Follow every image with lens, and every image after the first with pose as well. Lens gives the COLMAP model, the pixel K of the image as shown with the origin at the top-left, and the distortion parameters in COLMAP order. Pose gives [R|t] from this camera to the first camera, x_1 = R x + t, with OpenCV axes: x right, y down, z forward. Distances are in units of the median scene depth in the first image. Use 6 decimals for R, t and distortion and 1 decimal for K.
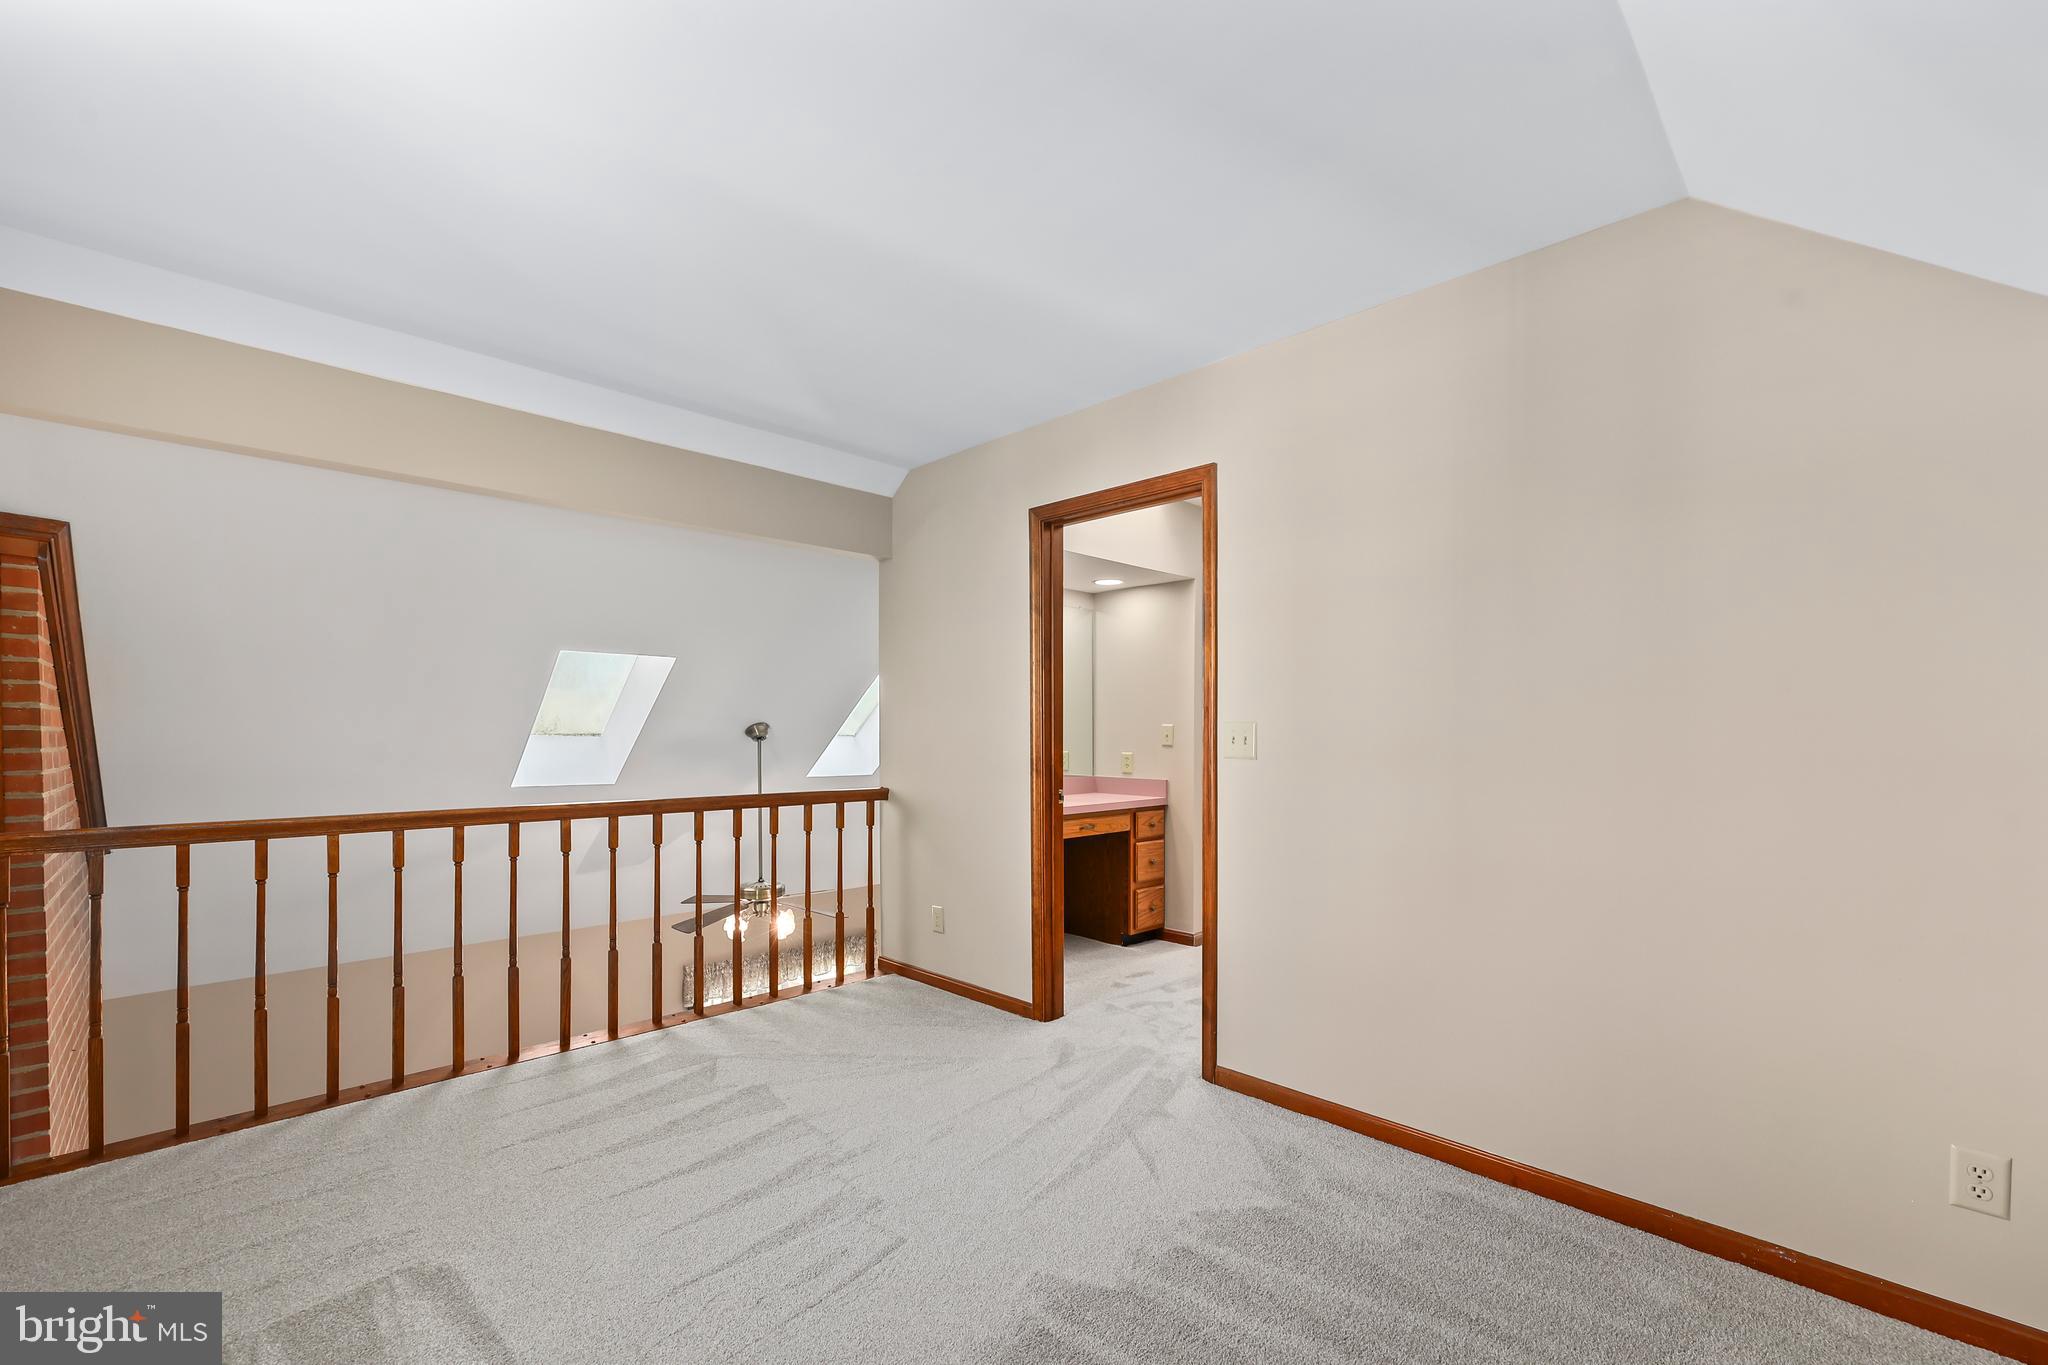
lens RADIAL K [[854.9, 0, 1025.7], [0, 854.9, 725.1], [0, 0, 1]] dist [0.027144, 0.000060]
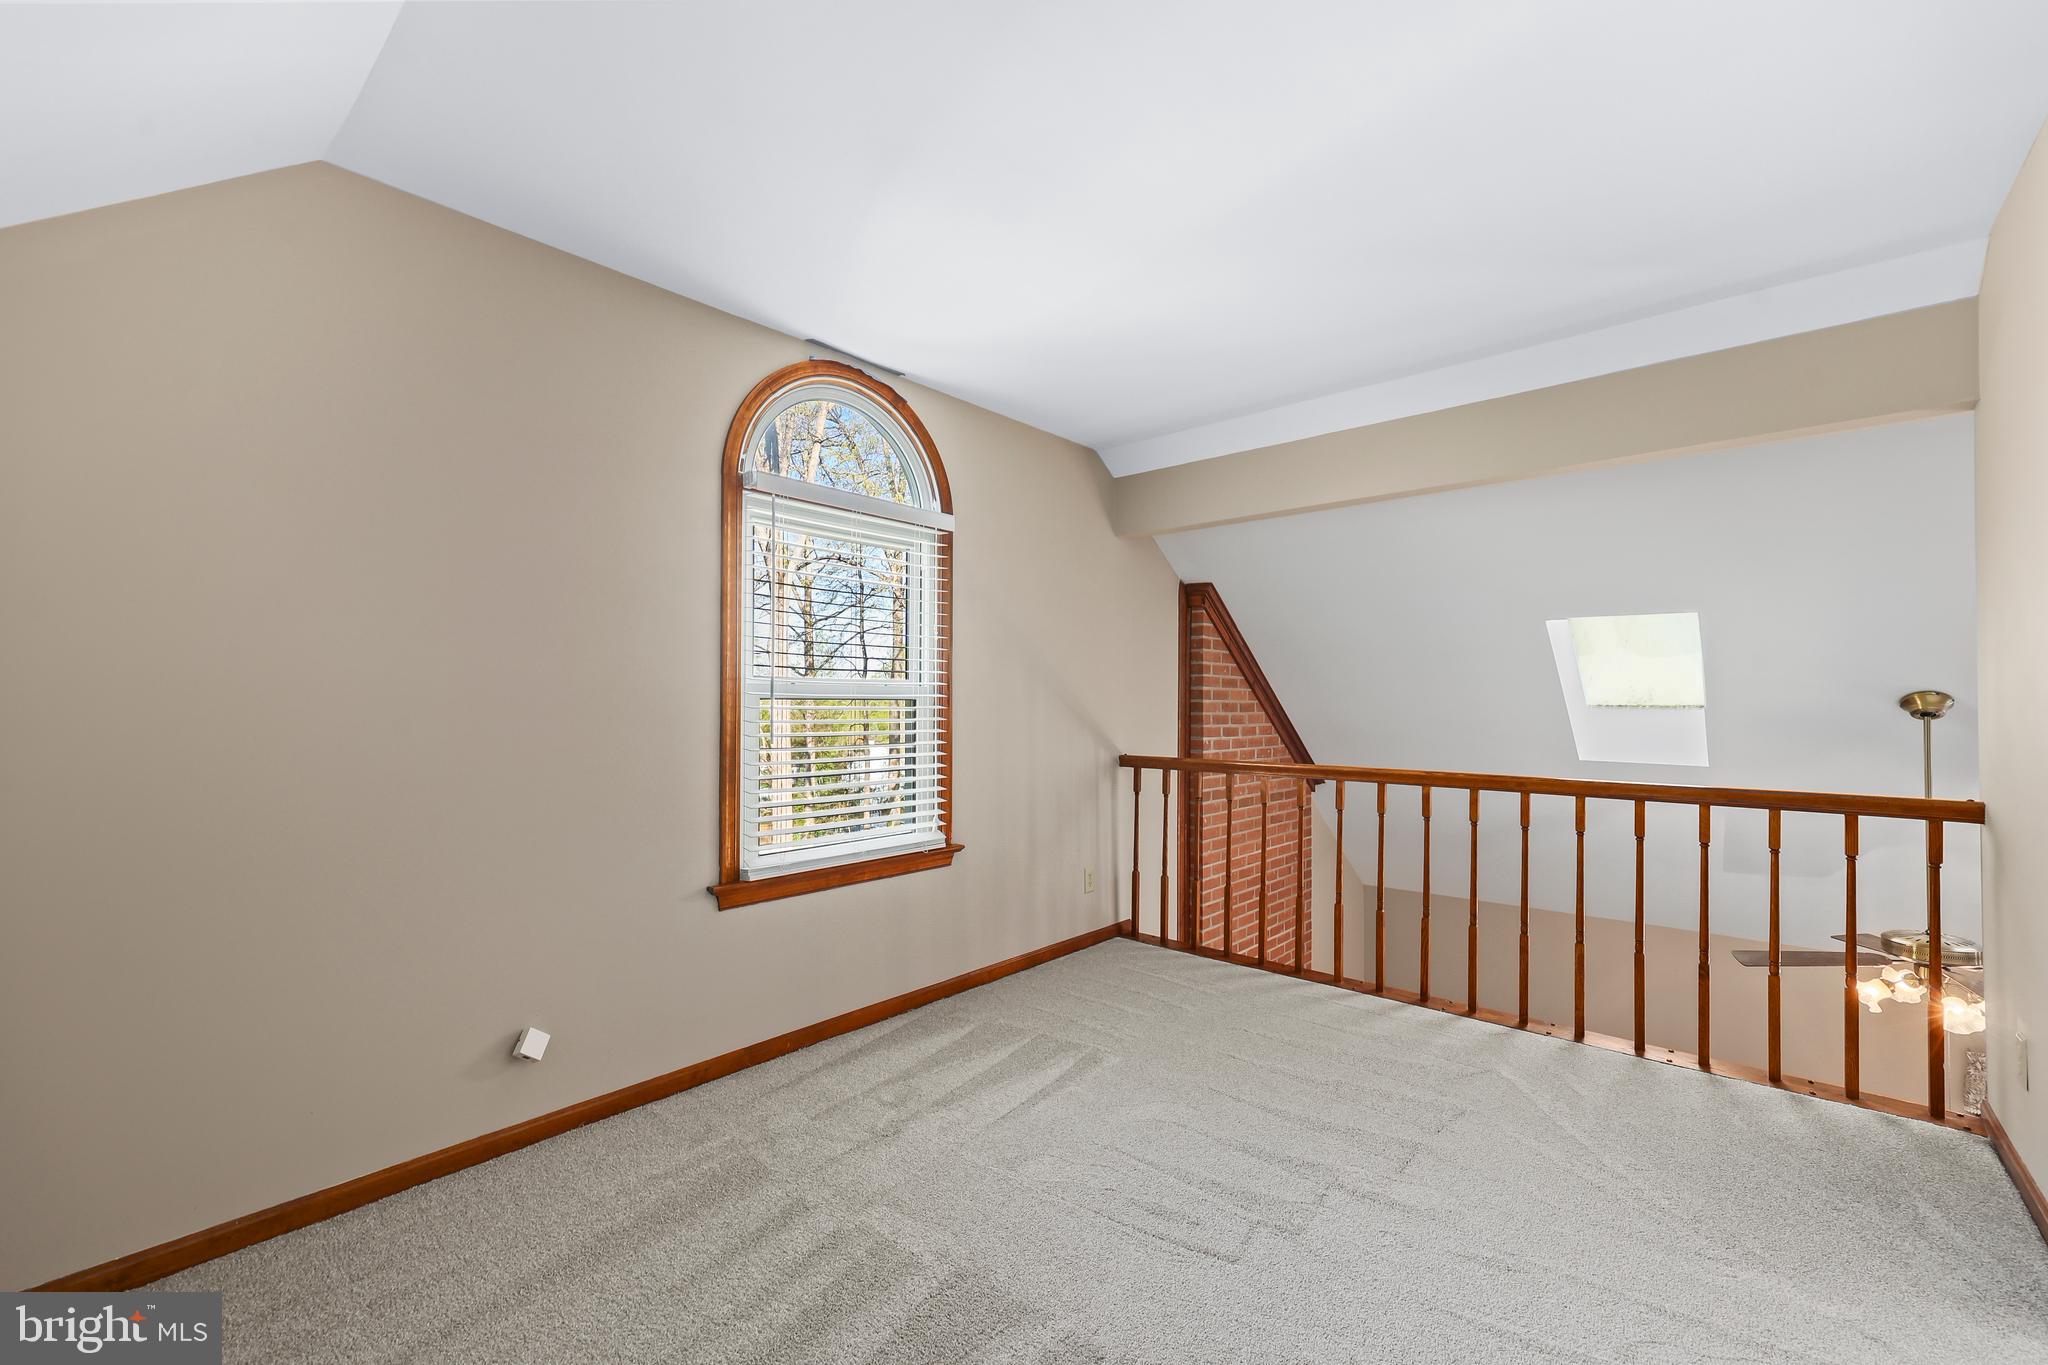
lens RADIAL K [[830.9, 0, 1027.9], [0, 830.9, 670.0], [0, 0, 1]] dist [0.002249, 0.000277]
pose [[0.088718, -0.040660, -0.995227, 0.332374], [0.005637, 0.999171, -0.040318, 0.004033], [0.996041, -0.002033, 0.088874, 0.319437]]
